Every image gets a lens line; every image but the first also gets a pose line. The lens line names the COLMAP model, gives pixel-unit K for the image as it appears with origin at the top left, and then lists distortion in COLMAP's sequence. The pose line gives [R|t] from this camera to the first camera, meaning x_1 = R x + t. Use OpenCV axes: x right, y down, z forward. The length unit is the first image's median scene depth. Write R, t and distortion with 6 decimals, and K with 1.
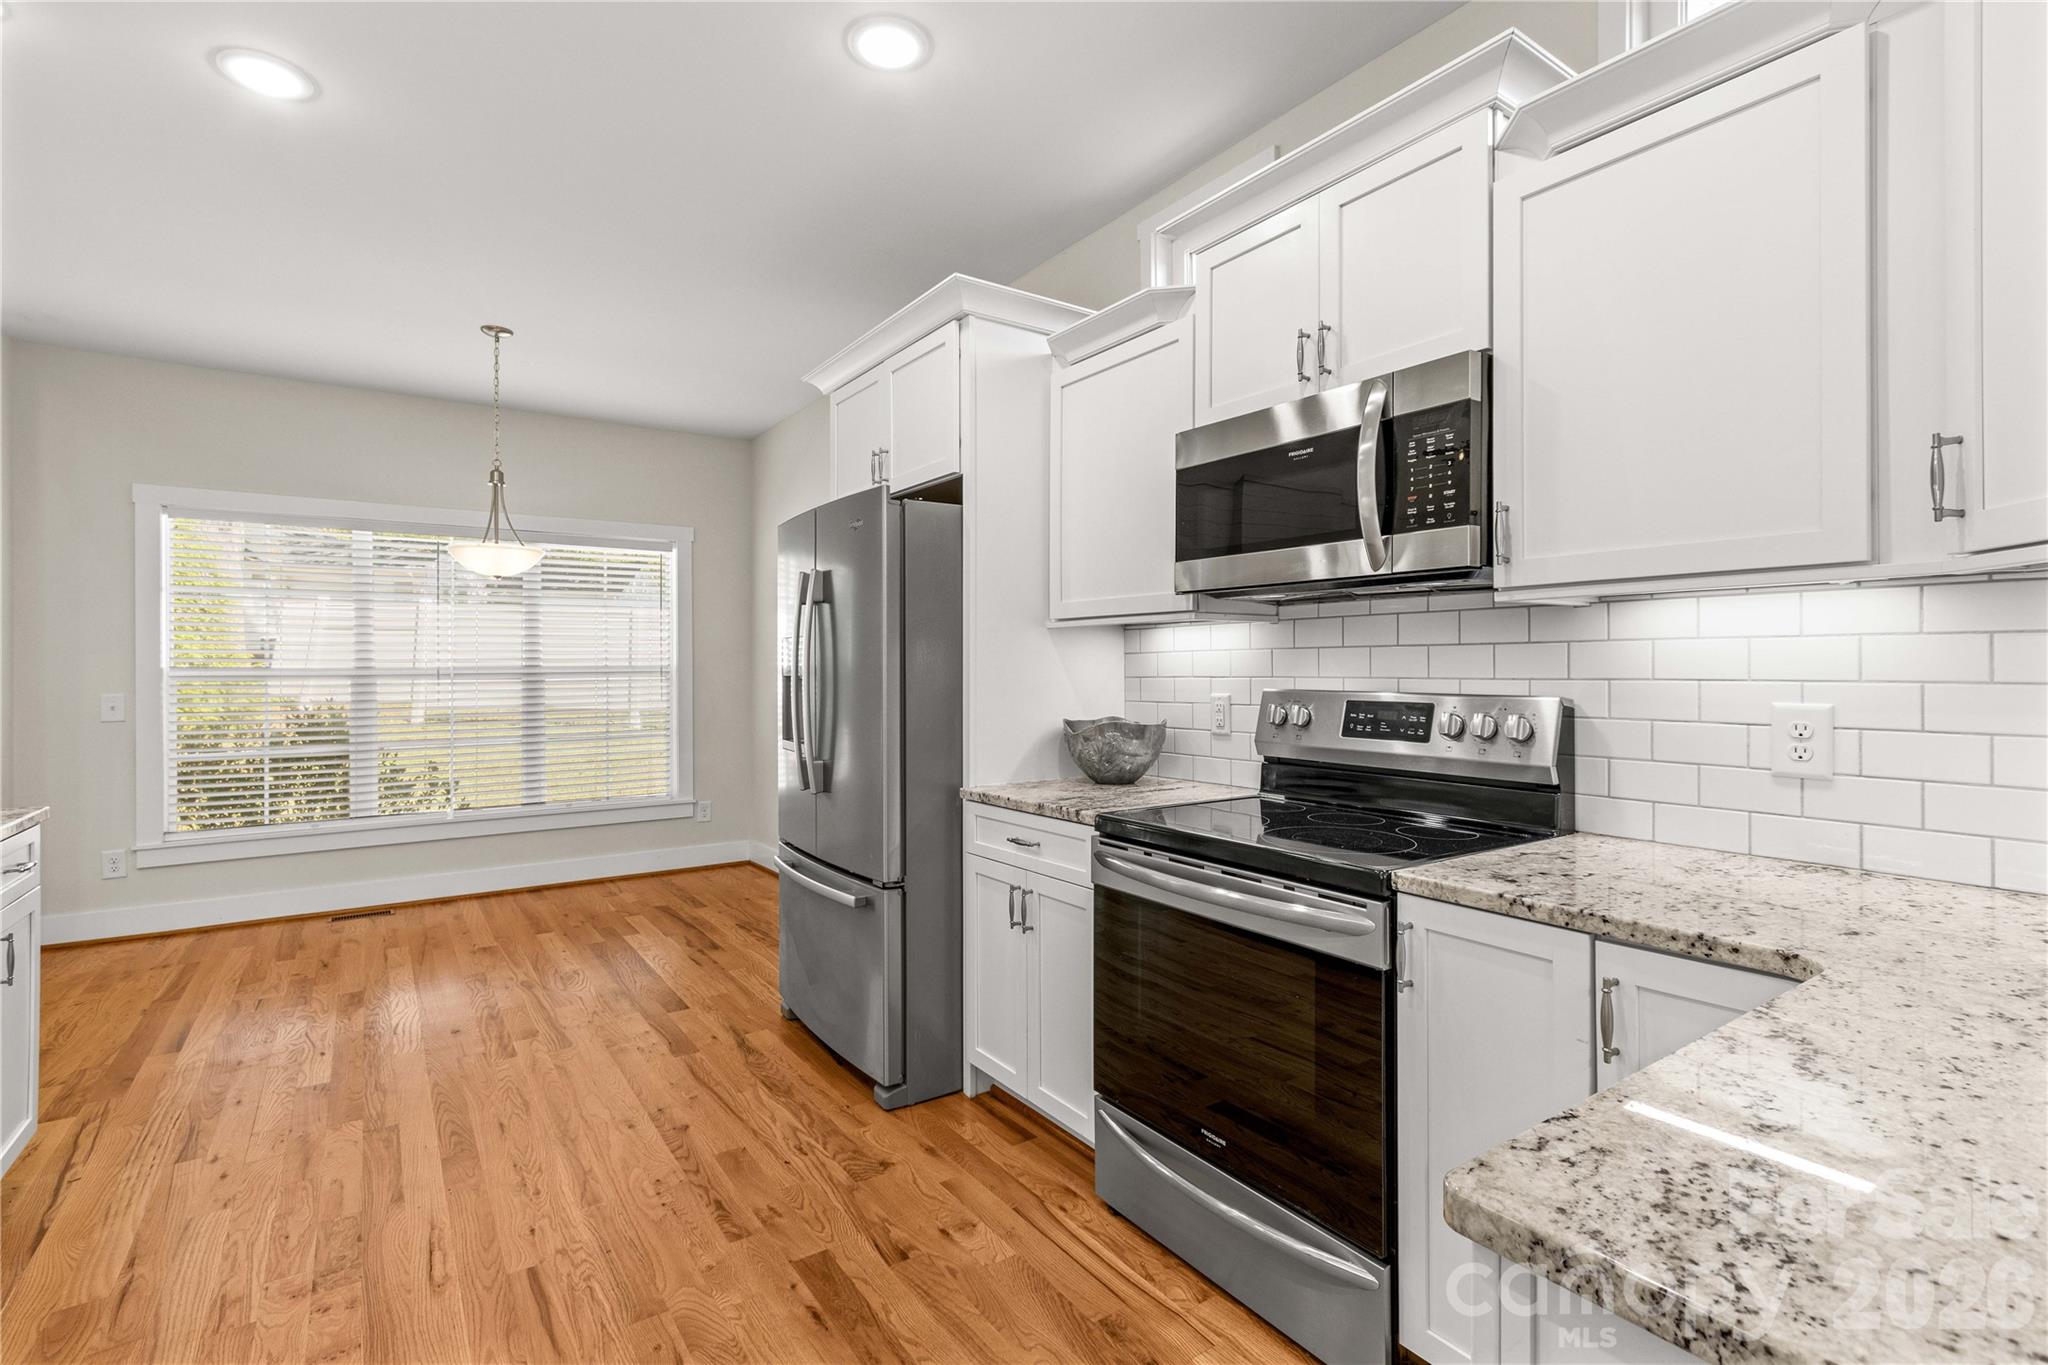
lens RADIAL K [[947.3, 0, 998.6], [0, 947.3, 658.7], [0, 0, 1]] dist [0.008375, -0.003174]
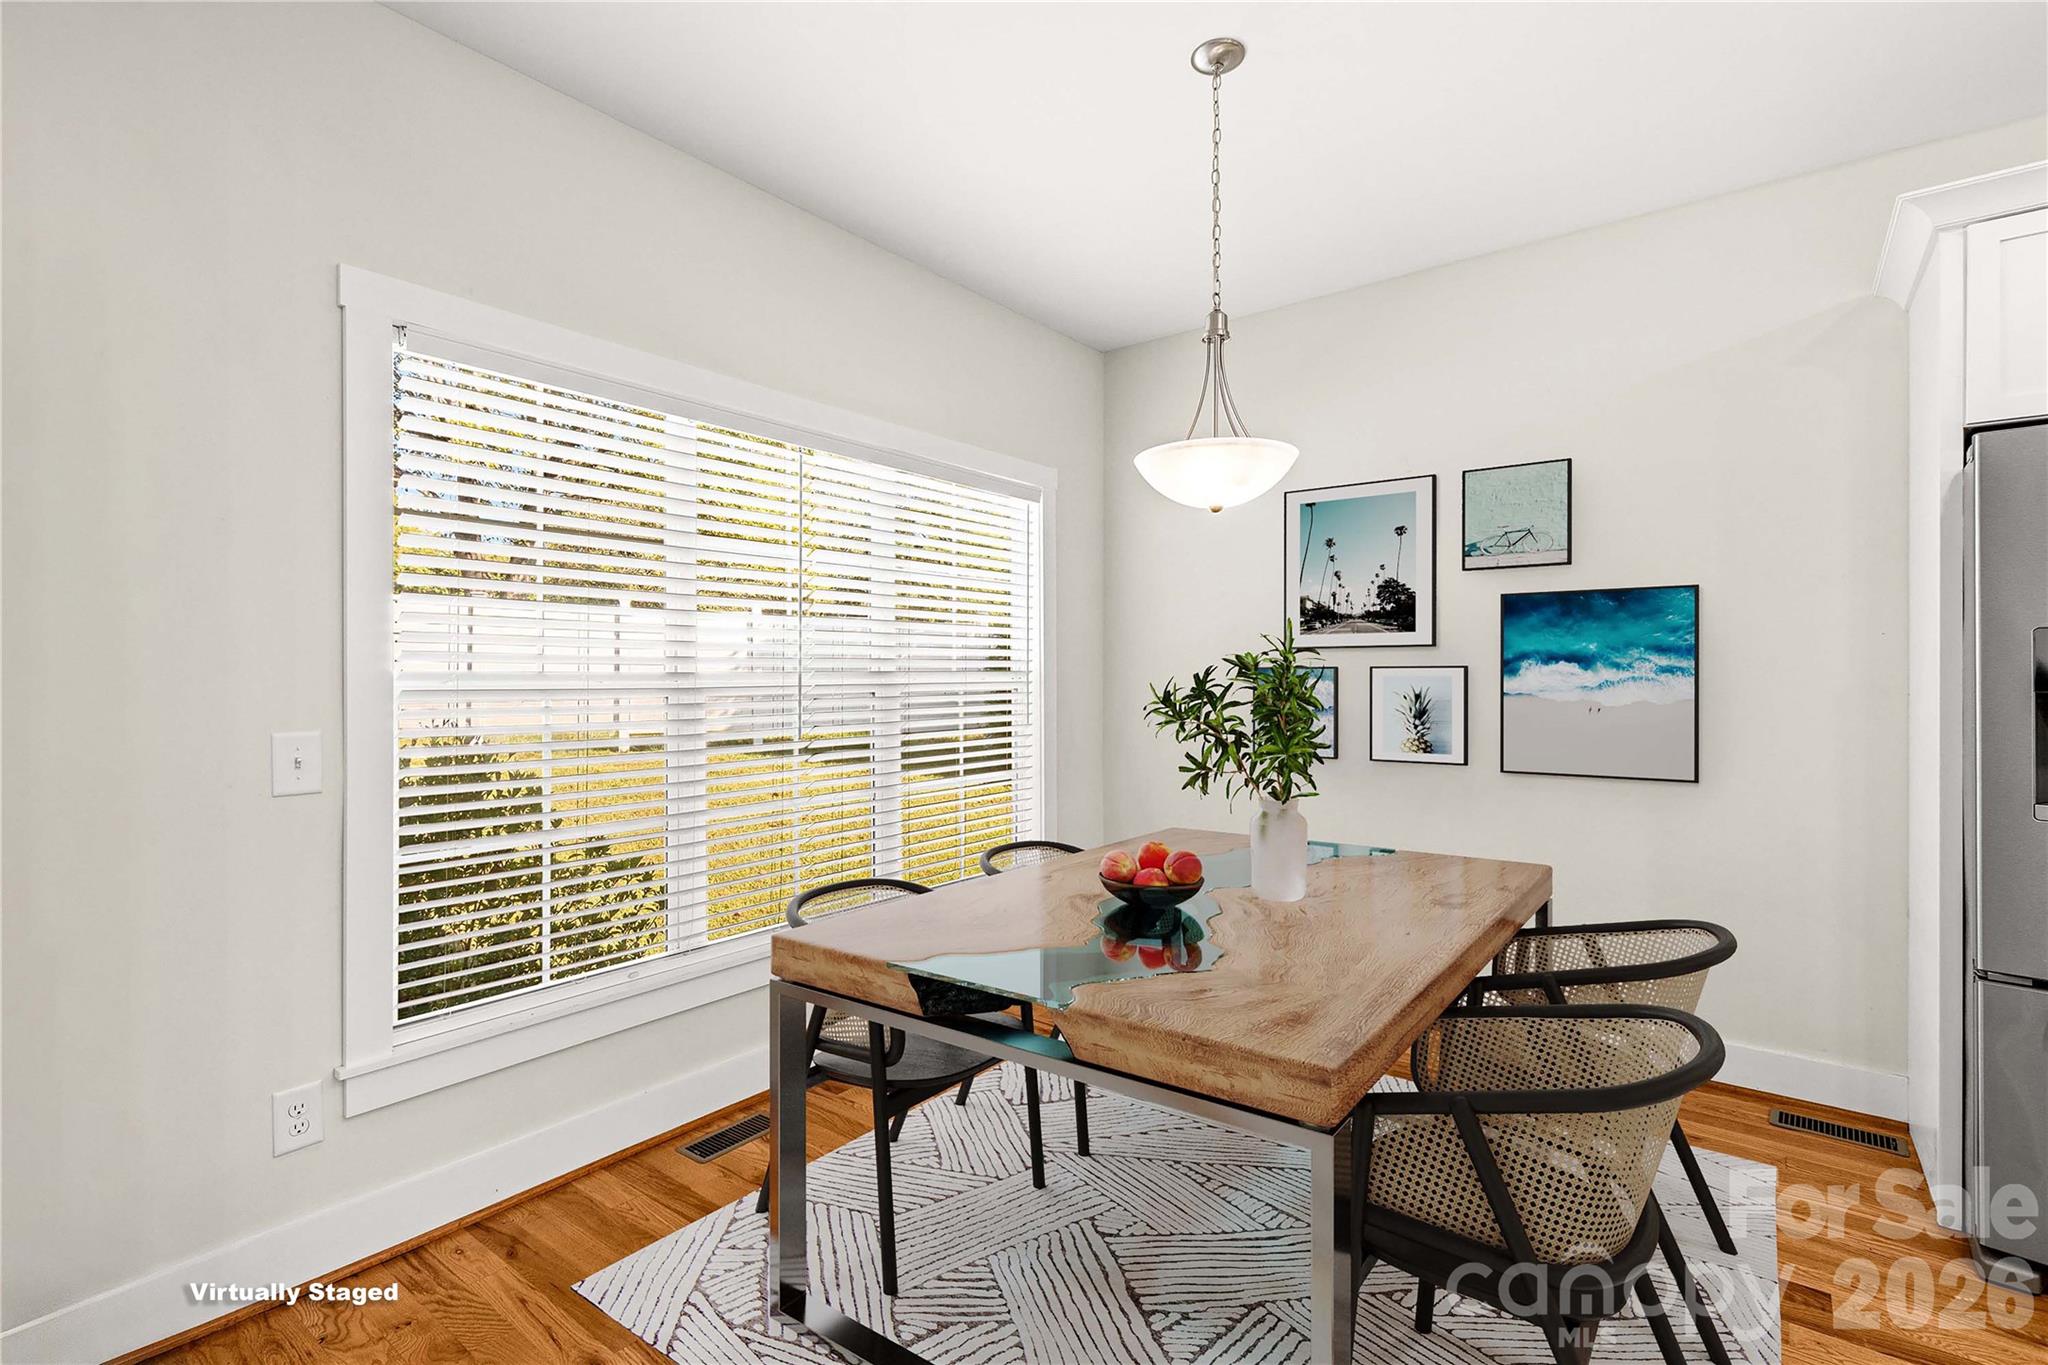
lens RADIAL K [[947.3, 0, 1052.4], [0, 947.3, 674.4], [0, 0, 1]] dist [0.008375, -0.003174]
pose [[0.942107, 0.001545, 0.335308, -1.335168], [-0.003916, 0.999972, 0.006395, 0.005396], [-0.335288, -0.007338, 0.942087, 0.892525]]
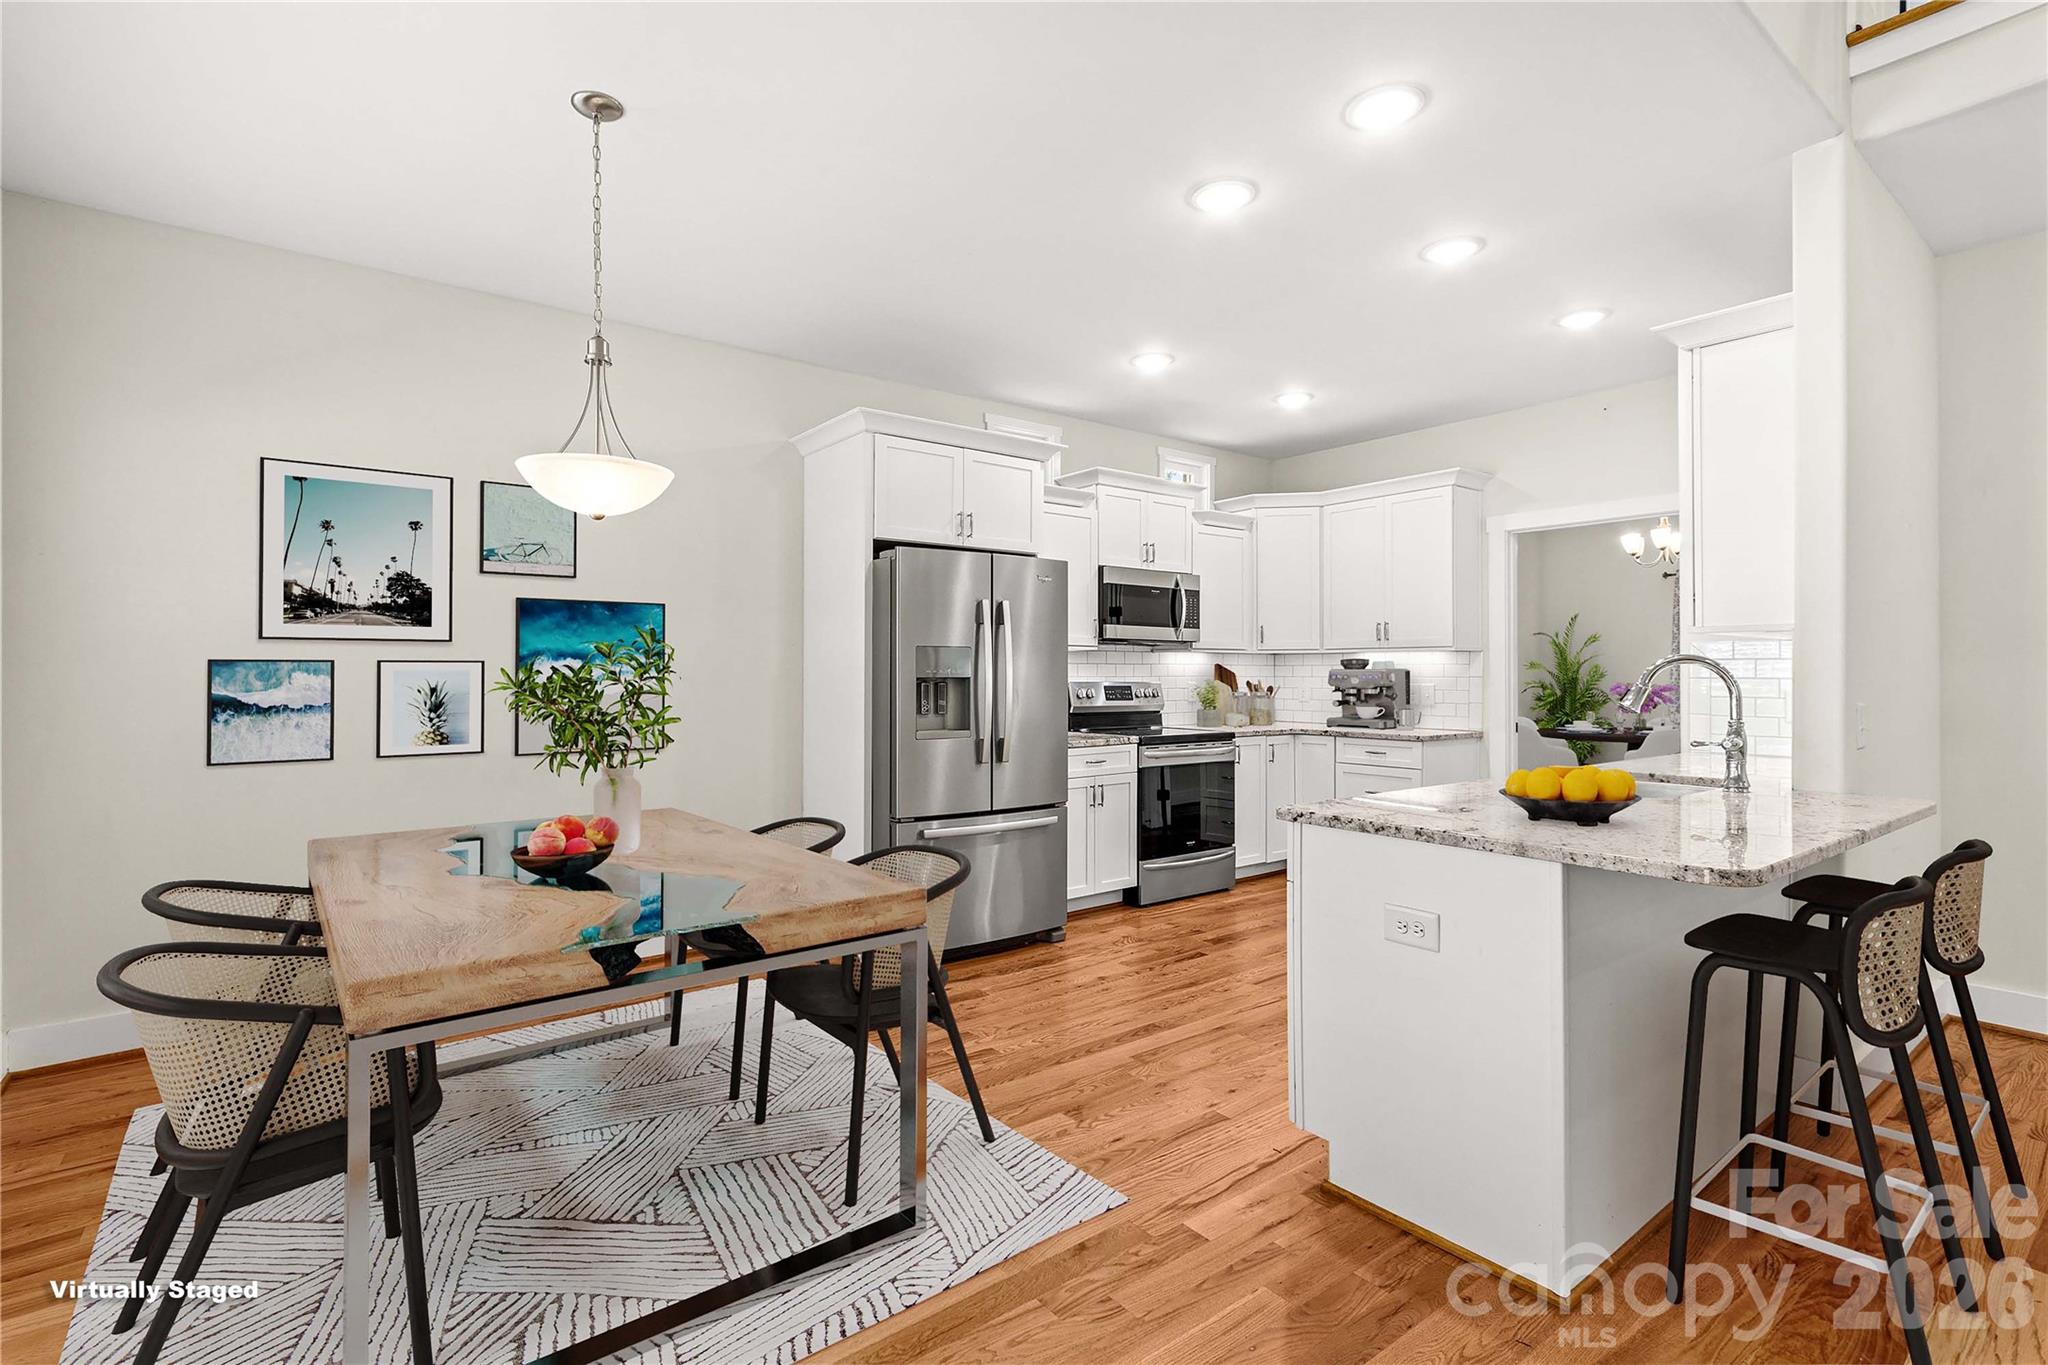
lens RADIAL K [[947.3, 0, 1005.3], [0, 947.3, 666.5], [0, 0, 1]] dist [0.008375, -0.003174]
pose [[-0.052644, 0.010409, 0.998559, -1.915611], [-0.006402, 0.999922, -0.010761, 0.021044], [-0.998593, -0.006959, -0.052573, 1.295733]]
